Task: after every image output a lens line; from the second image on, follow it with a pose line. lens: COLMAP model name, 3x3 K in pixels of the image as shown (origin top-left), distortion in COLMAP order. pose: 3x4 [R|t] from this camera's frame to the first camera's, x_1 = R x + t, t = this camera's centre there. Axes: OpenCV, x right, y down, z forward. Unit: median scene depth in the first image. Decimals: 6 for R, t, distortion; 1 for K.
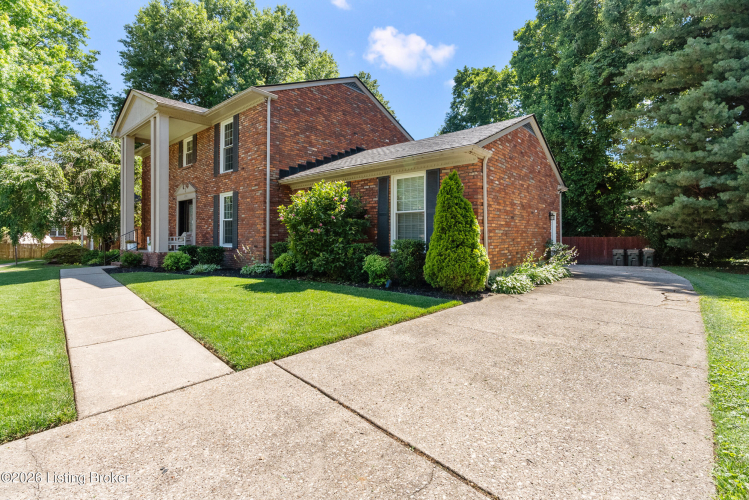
lens RADIAL K [[341.9, 0, 377.3], [0, 341.9, 233.2], [0, 0, 1]] dist [-0.001683, 0.000375]
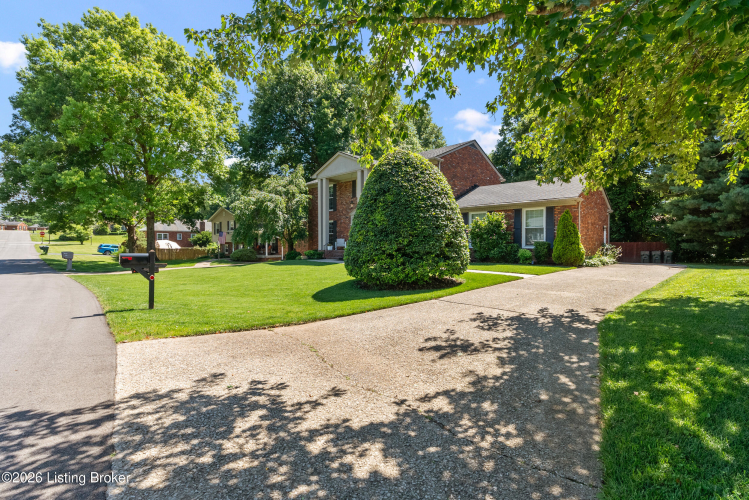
lens RADIAL K [[341.9, 0, 374.2], [0, 341.9, 247.5], [0, 0, 1]] dist [-0.001683, 0.000375]
pose [[0.998594, -0.000070, -0.053015, -0.453379], [0.001097, 0.999812, 0.019340, 0.008006], [0.053004, -0.019371, 0.998406, -0.627358]]
